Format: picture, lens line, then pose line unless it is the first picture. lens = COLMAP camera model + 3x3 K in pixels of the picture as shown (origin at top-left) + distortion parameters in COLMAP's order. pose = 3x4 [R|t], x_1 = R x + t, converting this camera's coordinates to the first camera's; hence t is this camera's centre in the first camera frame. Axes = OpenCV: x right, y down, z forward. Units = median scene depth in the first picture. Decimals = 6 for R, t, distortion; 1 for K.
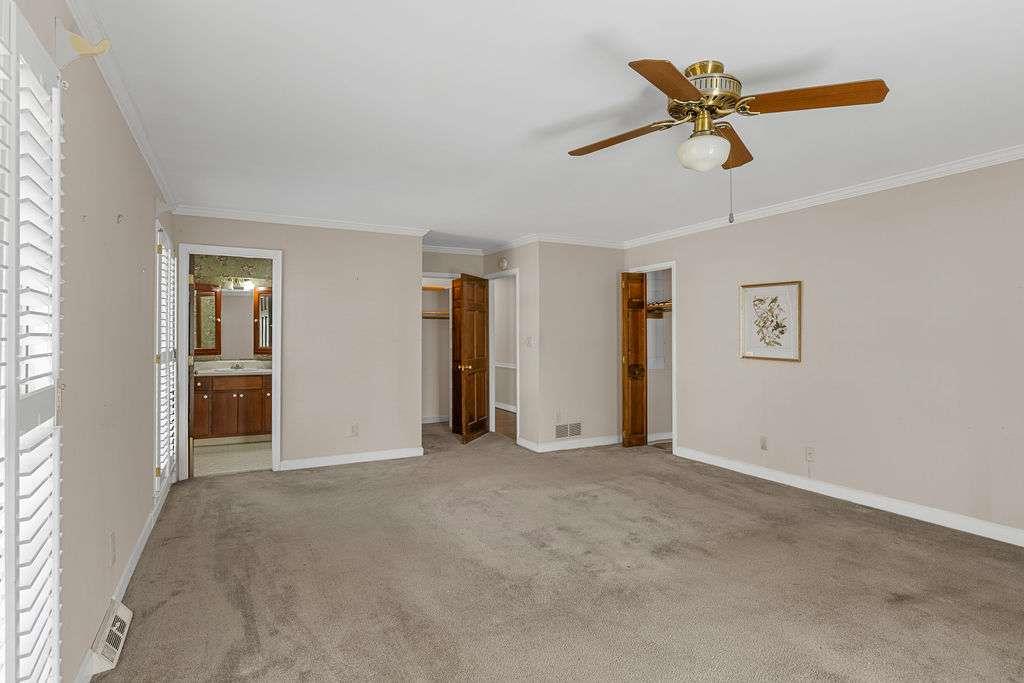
lens RADIAL K [[527.7, 0, 512.0], [0, 527.7, 341.5], [0, 0, 1]] dist [-0.037948, -0.000113]
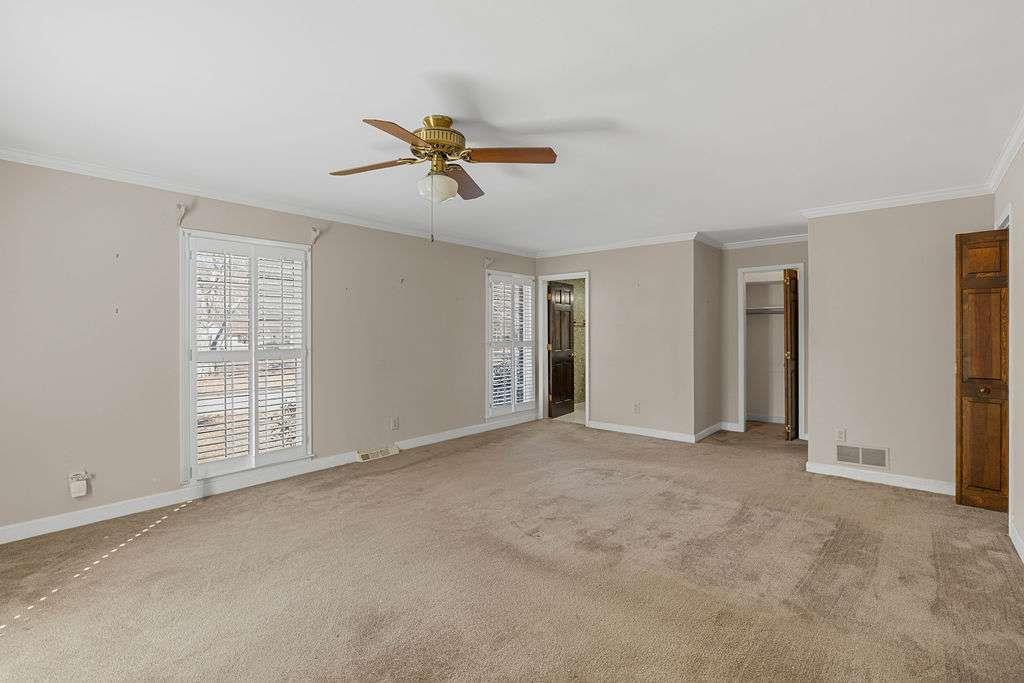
lens RADIAL K [[494.9, 0, 512.0], [0, 494.9, 341.5], [0, 0, 1]] dist [-0.002427, -0.000873]
pose [[0.350777, 0.019258, -0.936261, 0.829680], [0.000706, 0.999783, 0.020830, -0.017122], [0.936459, -0.007968, 0.350687, 0.377971]]
